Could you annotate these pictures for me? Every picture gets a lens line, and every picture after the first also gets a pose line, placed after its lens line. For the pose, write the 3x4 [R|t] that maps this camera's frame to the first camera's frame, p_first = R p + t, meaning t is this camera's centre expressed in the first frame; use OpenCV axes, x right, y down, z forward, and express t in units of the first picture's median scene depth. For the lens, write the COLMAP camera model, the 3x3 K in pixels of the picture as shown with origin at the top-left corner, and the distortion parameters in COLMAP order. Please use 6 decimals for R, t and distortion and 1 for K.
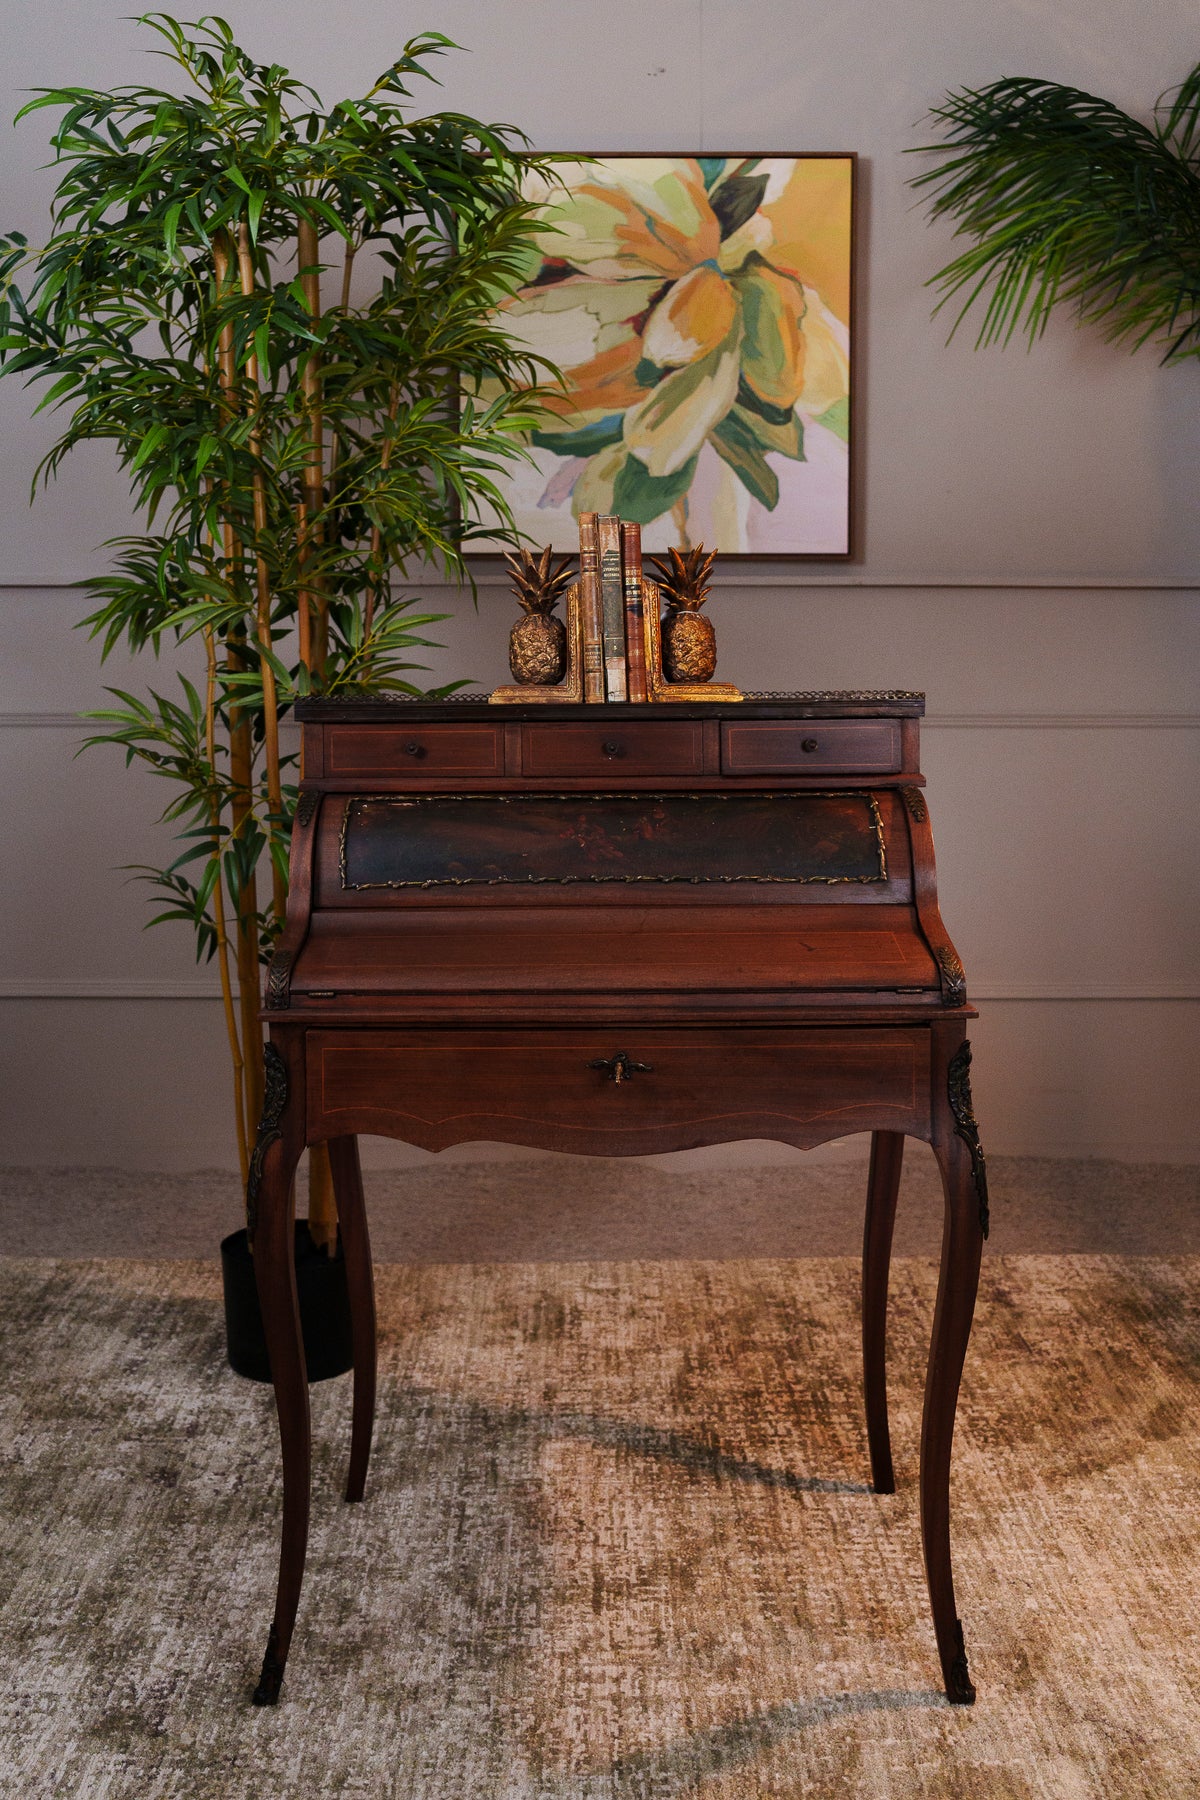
lens RADIAL K [[1816.9, 0, 592.4], [0, 1816.9, 716.5], [0, 0, 1]] dist [-0.010759, 0.000000]
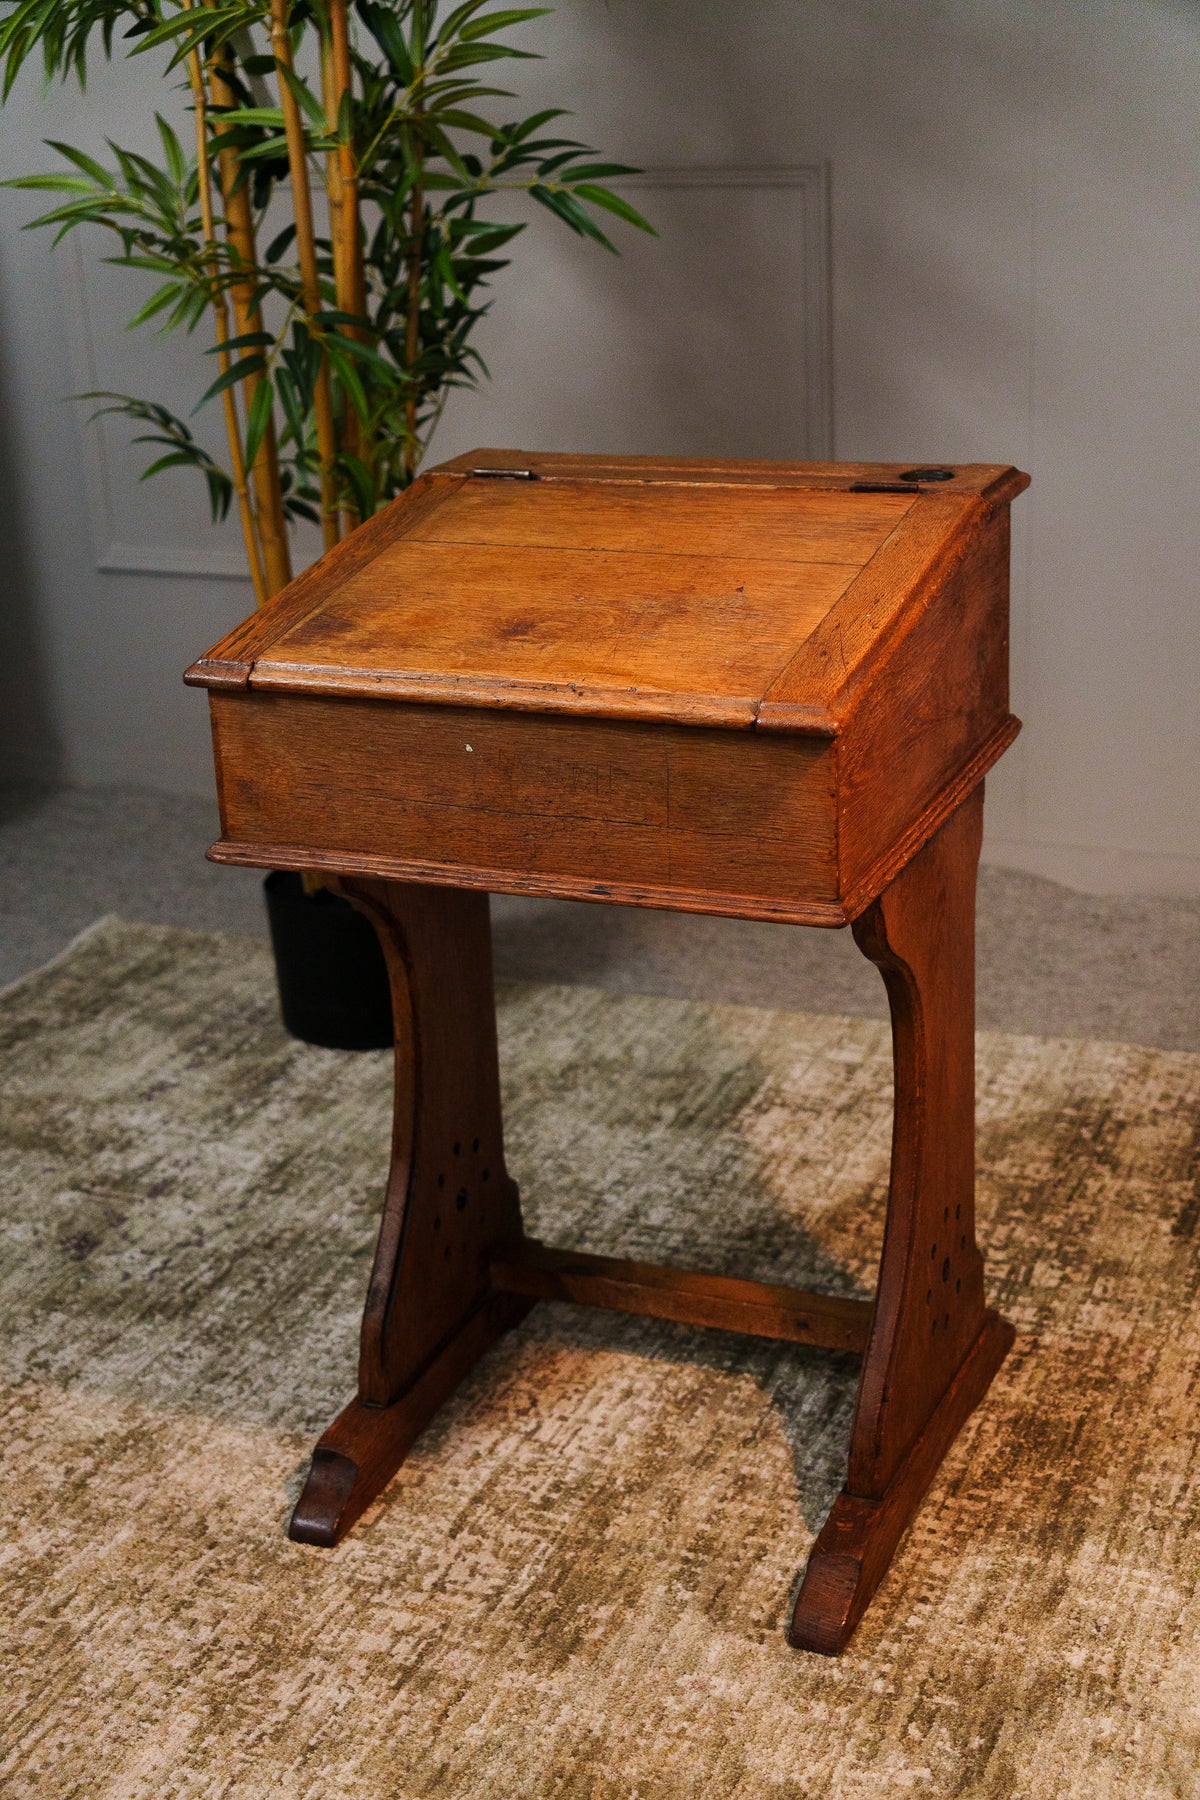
lens RADIAL K [[2542.0, 0, 600.0], [0, 2542.0, 893.7], [0, 0, 1]] dist [0.003367, 0.000000]
pose [[0.917640, 0.098857, -0.384921, 0.324025], [0.017714, 0.957430, 0.288120, -0.019656], [0.397018, -0.271209, 0.876825, 0.180677]]
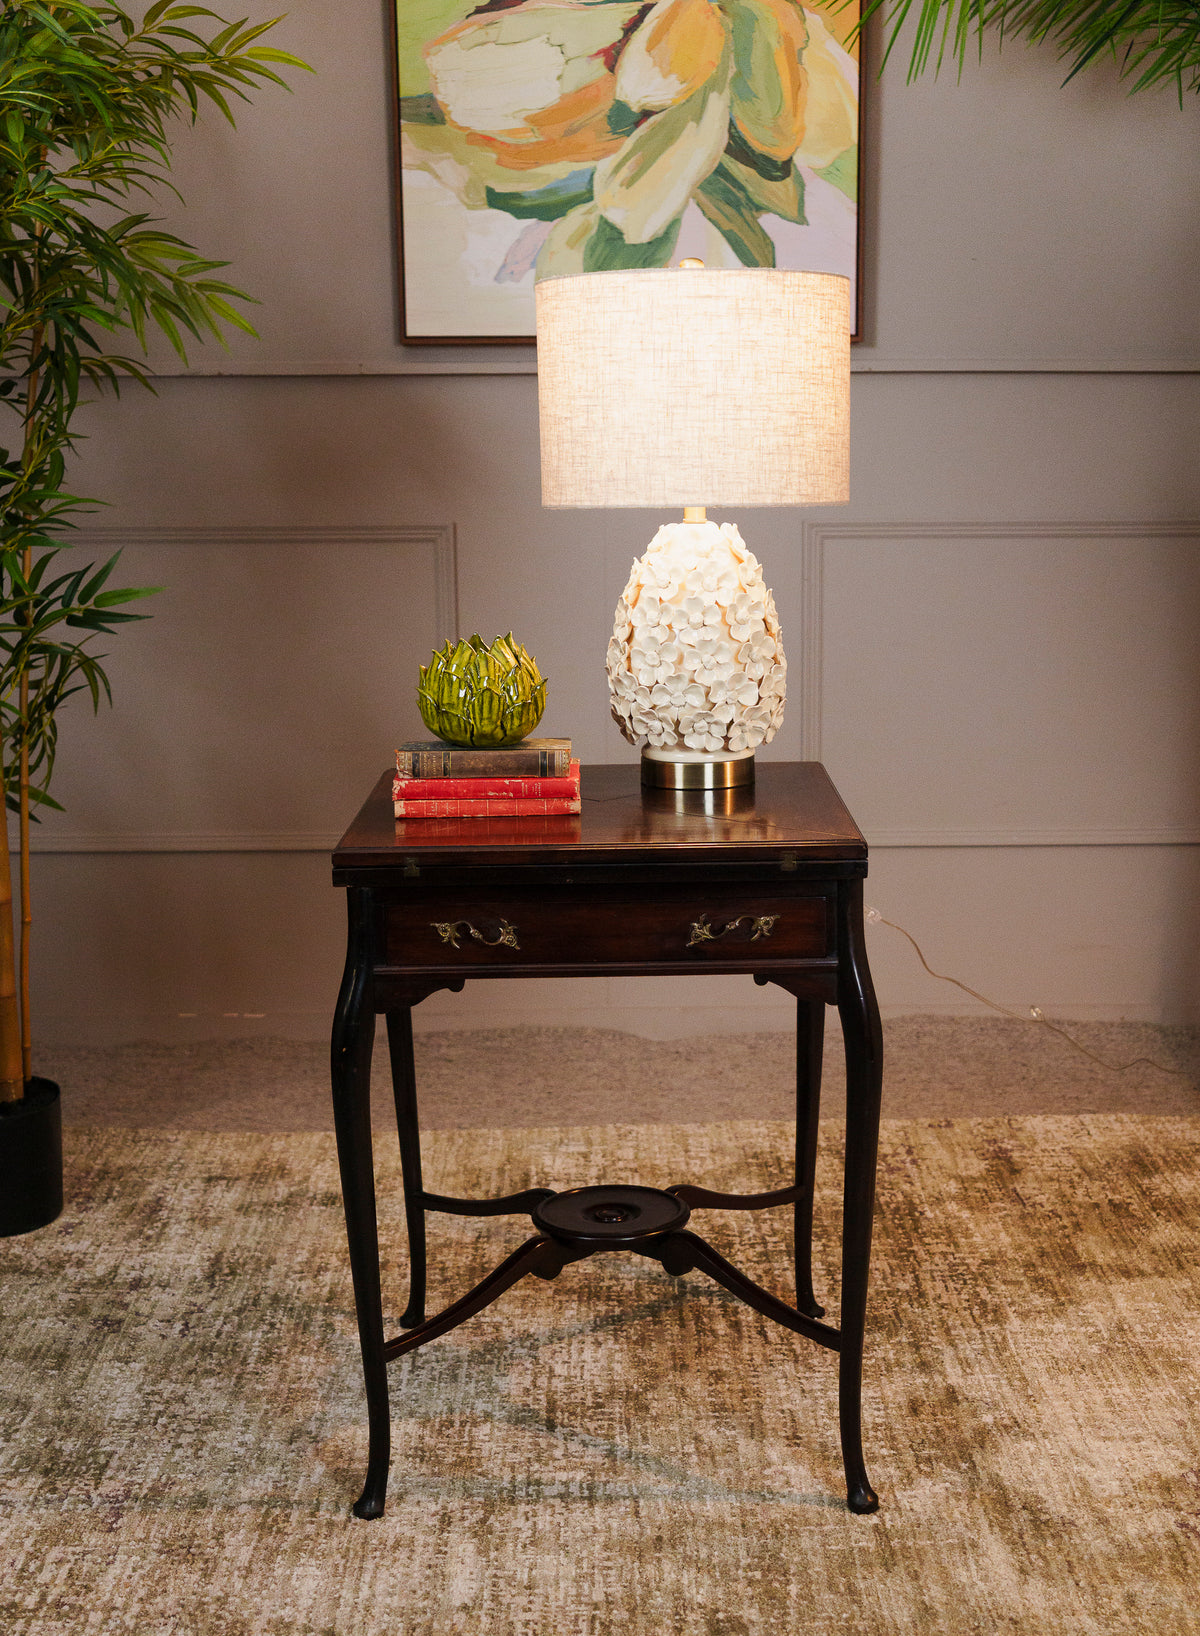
lens RADIAL K [[2318.5, 0, 651.6], [0, 2318.5, 899.8], [0, 0, 1]] dist [-0.002155, 0.000000]
pose [[0.999842, -0.008567, 0.015551, 0.032654], [0.006087, 0.988200, 0.153050, 0.008841], [-0.016679, -0.152931, 0.988096, -0.171546]]
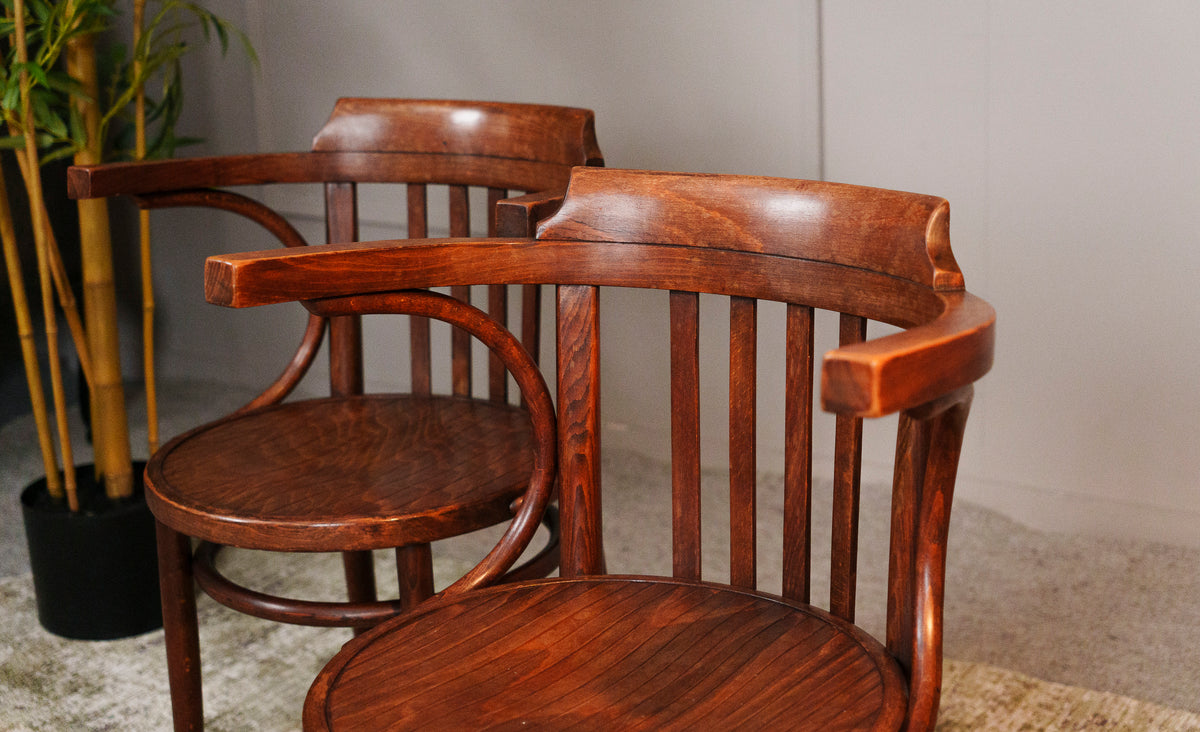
lens RADIAL K [[1862.5, 0, 629.9], [0, 1862.5, 301.2], [0, 0, 1]] dist [0.008021, 0.000000]
pose [[0.829614, 0.097390, -0.549778, 0.422862], [0.003081, 0.983856, 0.178933, 0.042038], [0.558329, -0.150139, 0.815921, 0.445915]]
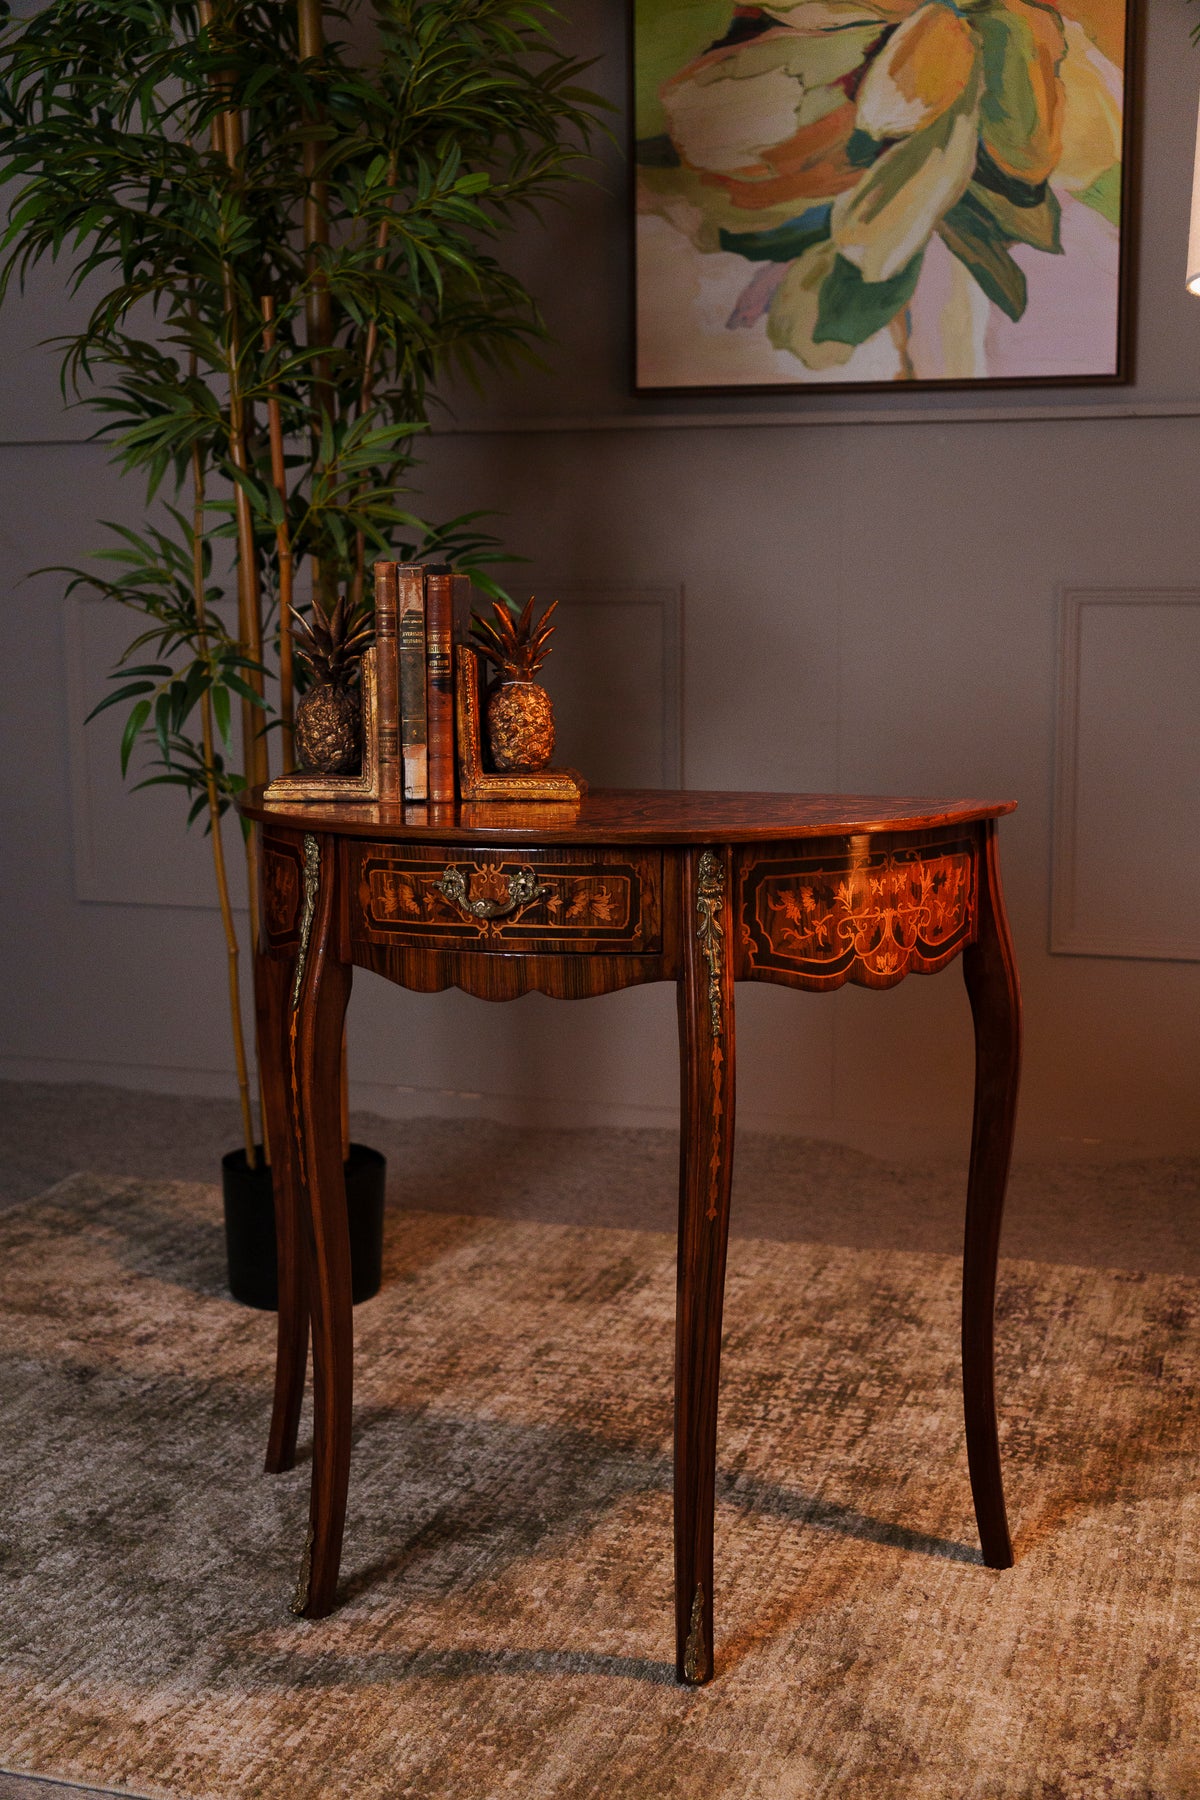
lens RADIAL K [[2259.2, 0, 604.9], [0, 2259.2, 887.1], [0, 0, 1]] dist [0.003868, 0.000000]
pose [[0.946188, 0.042969, -0.320751, 0.337117], [-0.018043, 0.996609, 0.080282, 0.070927], [0.323113, -0.070175, 0.943755, 0.022969]]
